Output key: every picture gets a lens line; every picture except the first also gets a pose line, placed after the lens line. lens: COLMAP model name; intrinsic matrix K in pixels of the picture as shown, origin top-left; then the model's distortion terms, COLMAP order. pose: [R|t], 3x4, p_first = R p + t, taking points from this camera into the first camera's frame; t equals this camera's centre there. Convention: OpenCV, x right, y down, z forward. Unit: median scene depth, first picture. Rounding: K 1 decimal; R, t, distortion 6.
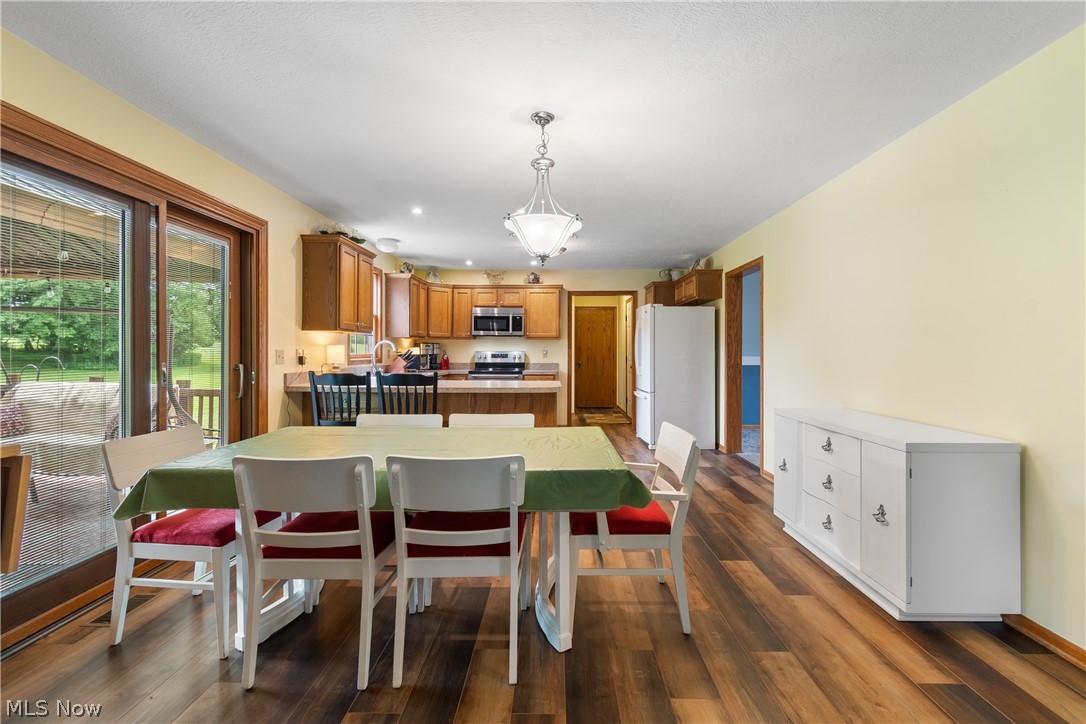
lens RADIAL K [[488.3, 0, 556.9], [0, 488.3, 351.2], [0, 0, 1]] dist [0.000281, -0.000095]
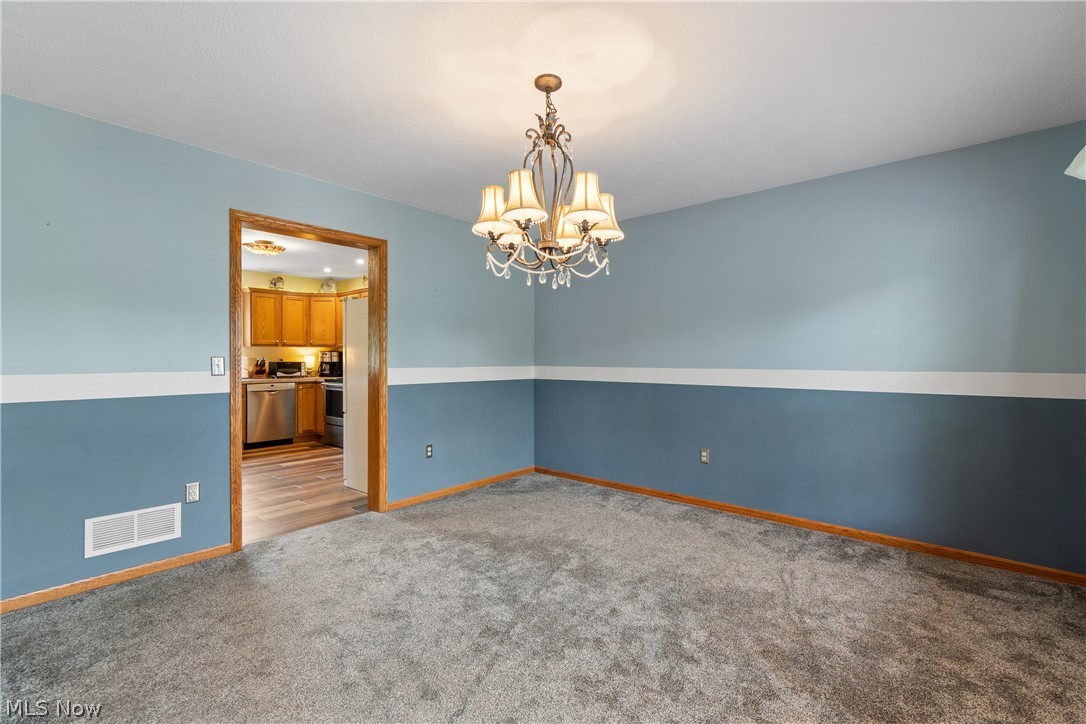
lens RADIAL K [[481.5, 0, 555.8], [0, 481.5, 359.8], [0, 0, 1]] dist [0.001657, 0.000037]
pose [[0.757739, -0.000770, -0.652557, 0.780719], [0.000899, 1.000000, -0.000136, 0.002350], [0.652557, -0.000484, 0.757740, 0.538663]]
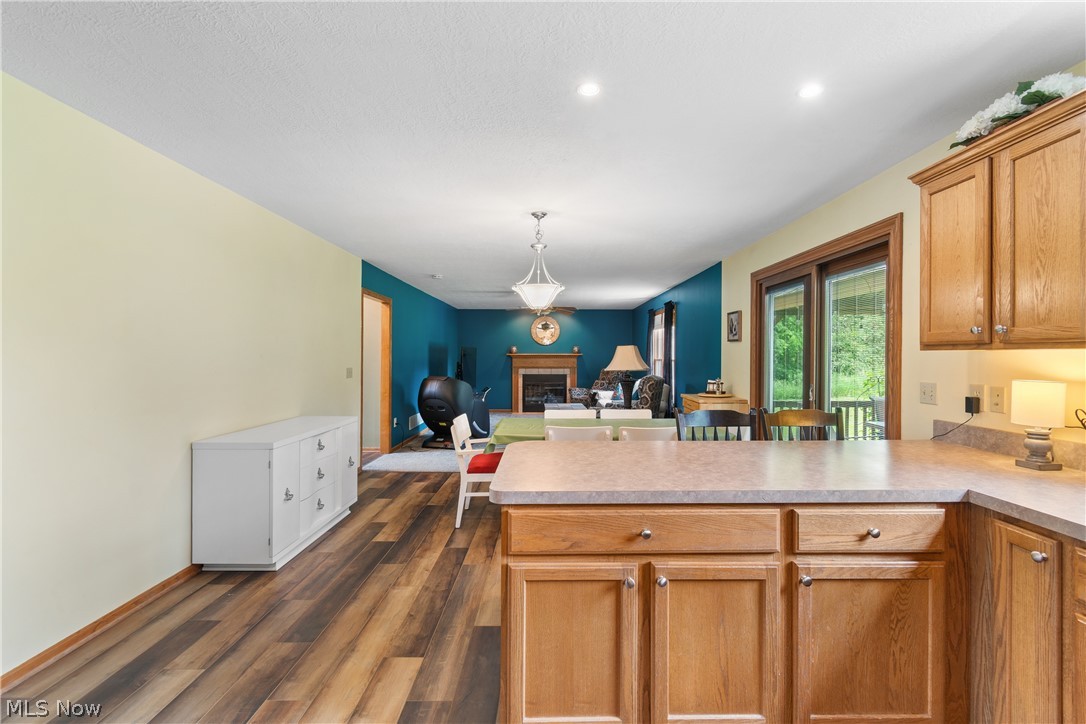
lens RADIAL K [[481.5, 0, 555.8], [0, 481.5, 359.8], [0, 0, 1]] dist [0.001657, 0.000037]
pose [[-0.999857, -0.006193, -0.015733, -0.021883], [-0.006252, 0.999974, 0.003721, -0.018431], [0.015709, 0.003819, -0.999869, 0.882673]]
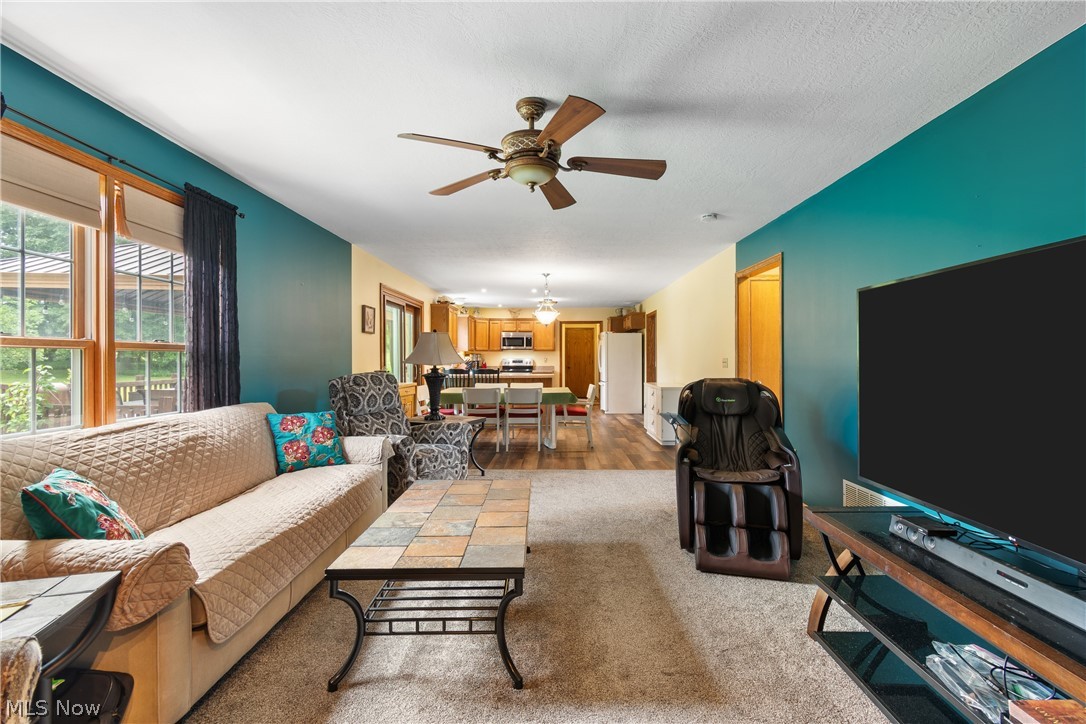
lens RADIAL K [[481.5, 0, 555.8], [0, 481.5, 359.8], [0, 0, 1]] dist [0.001657, 0.000037]
pose [[0.999994, -0.003057, 0.001579, 0.007278], [0.003050, 0.999988, 0.003863, -0.002336], [-0.001590, -0.003858, 0.999991, -0.614846]]
